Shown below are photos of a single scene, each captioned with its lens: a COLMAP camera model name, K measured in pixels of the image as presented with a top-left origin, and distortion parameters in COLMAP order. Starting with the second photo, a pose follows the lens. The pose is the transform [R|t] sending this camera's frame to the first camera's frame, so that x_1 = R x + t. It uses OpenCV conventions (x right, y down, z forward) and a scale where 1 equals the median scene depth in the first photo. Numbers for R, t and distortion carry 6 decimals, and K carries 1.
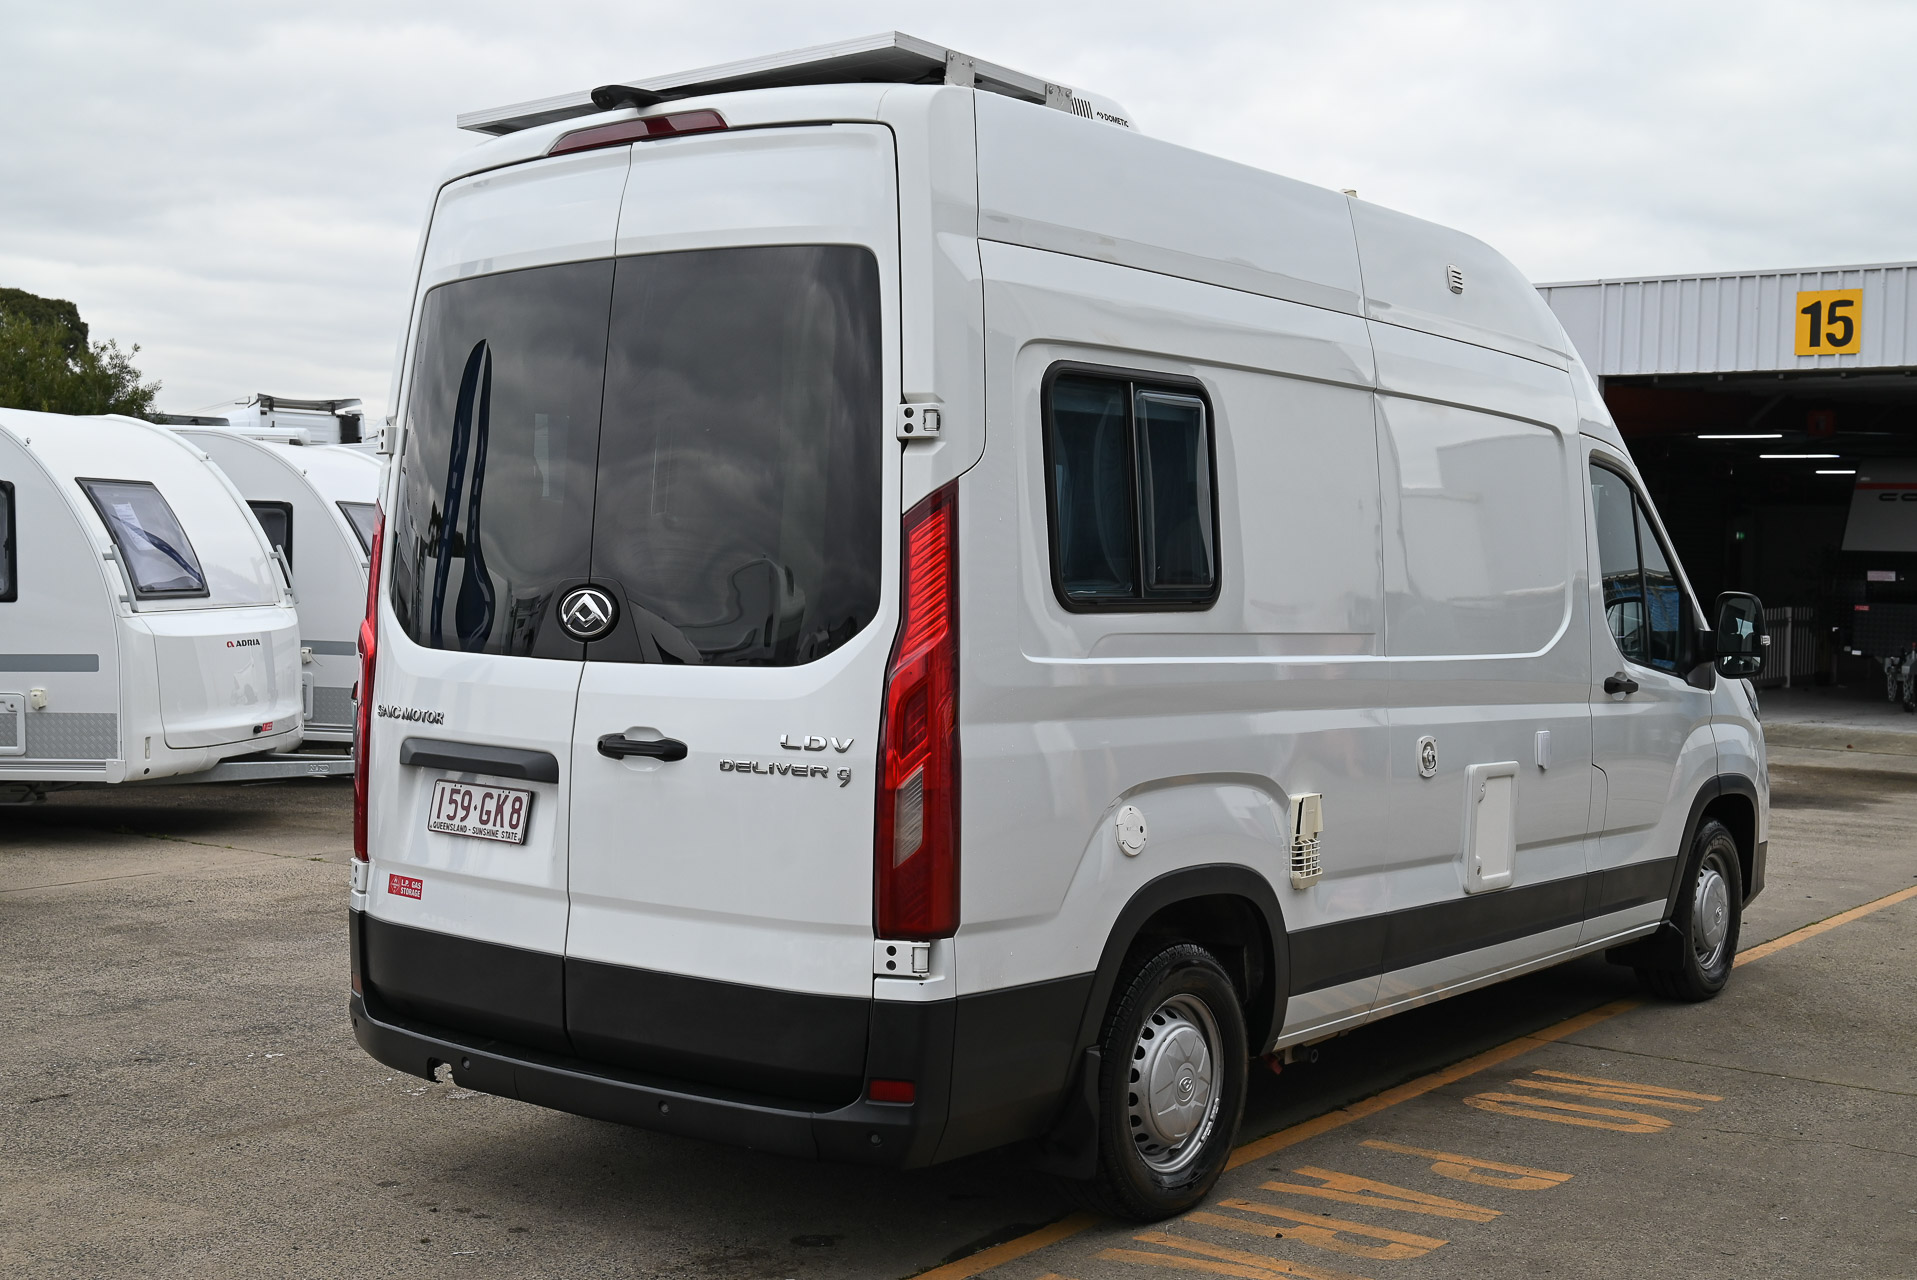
lens RADIAL K [[2351.4, 0, 1002.7], [0, 2351.4, 647.1], [0, 0, 1]] dist [-0.023986, -0.025090]
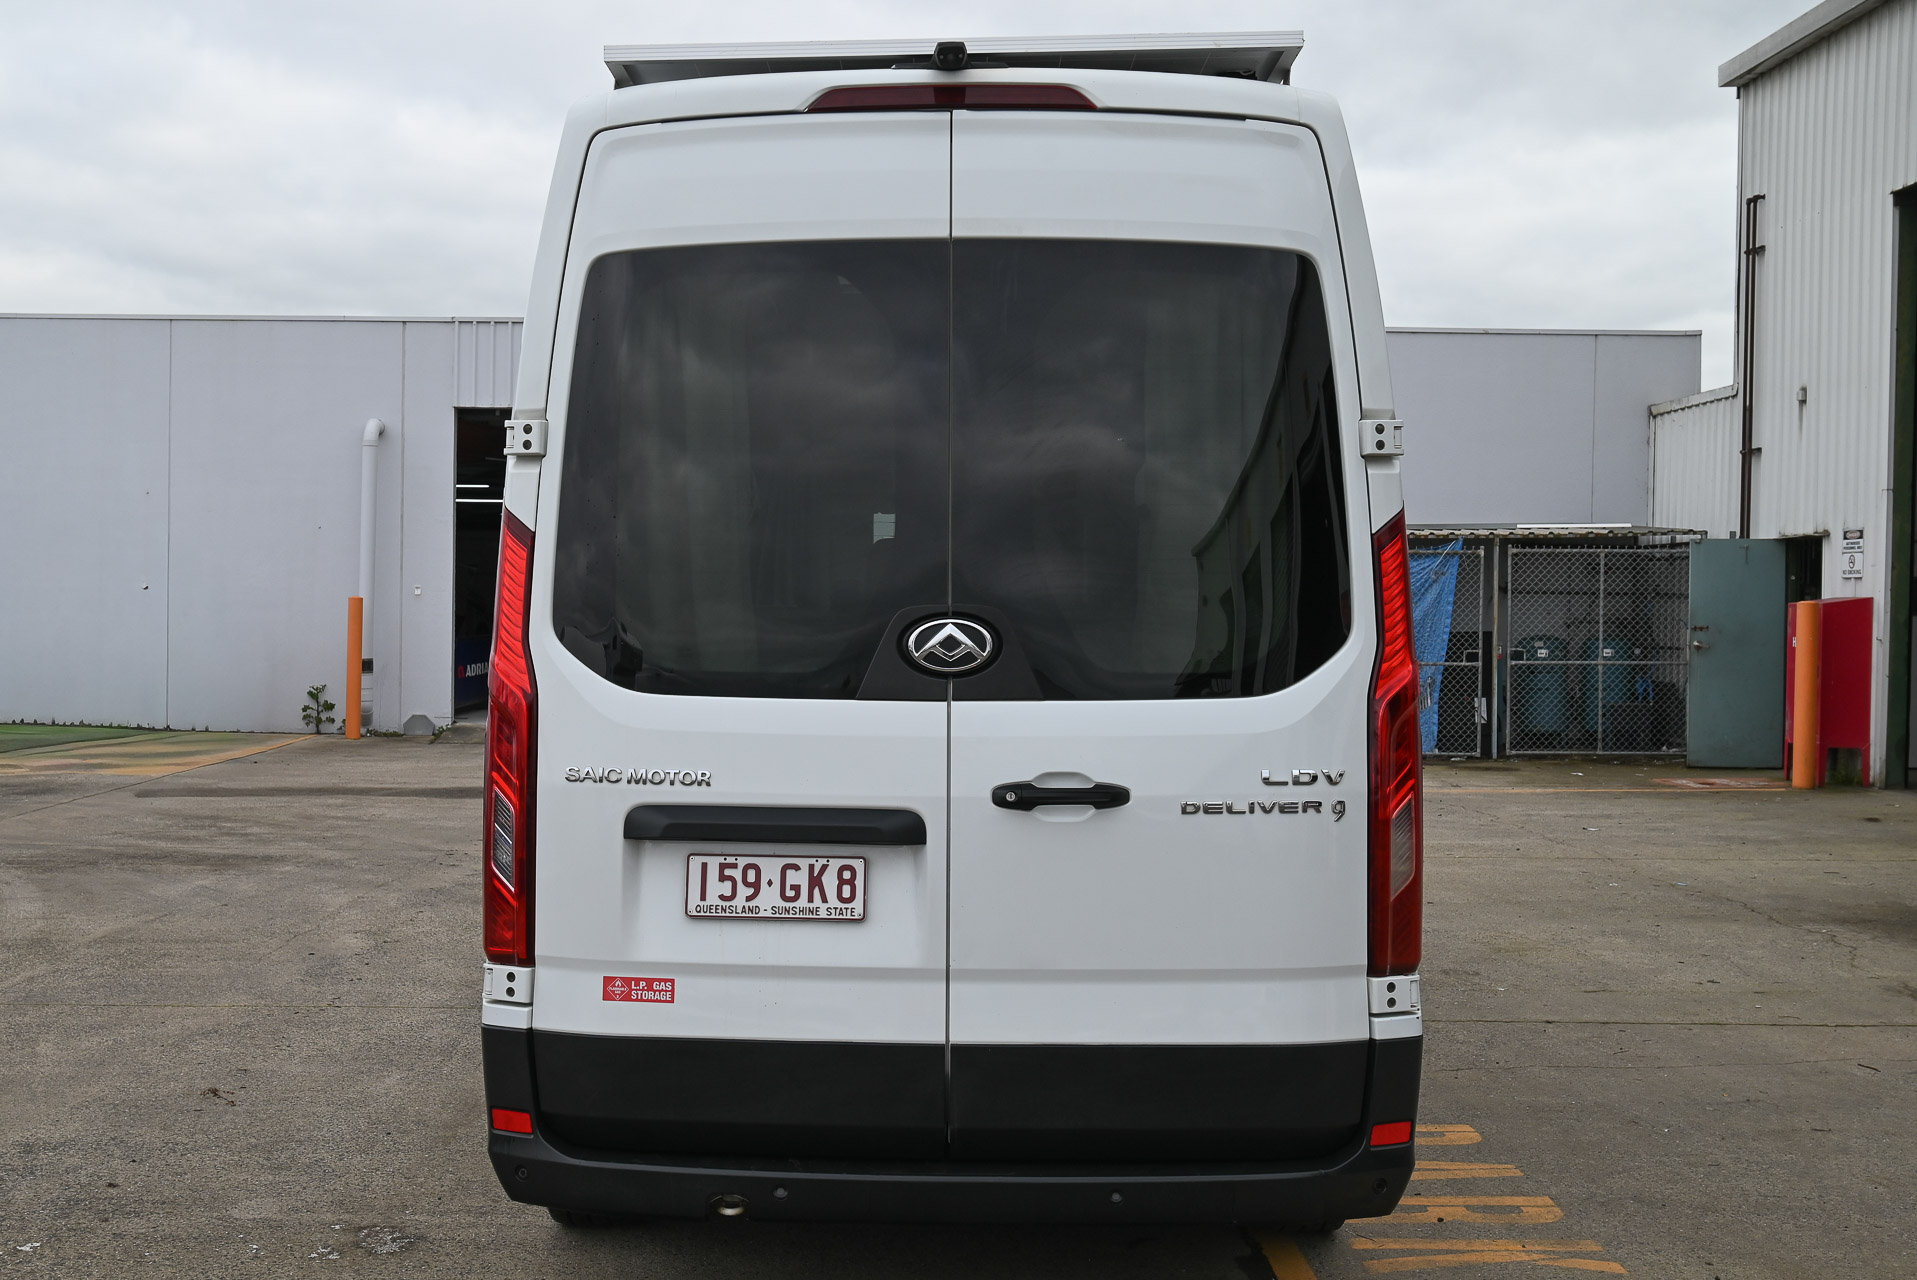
lens RADIAL K [[2163.0, 0, 958.5], [0, 2163.0, 640.0], [0, 0, 1]] dist [-0.006218, -0.017262]
pose [[0.805954, -0.023675, 0.591505, -0.647412], [0.029446, 0.999566, -0.000113, -0.016387], [-0.591245, 0.017508, 0.806302, 0.353590]]
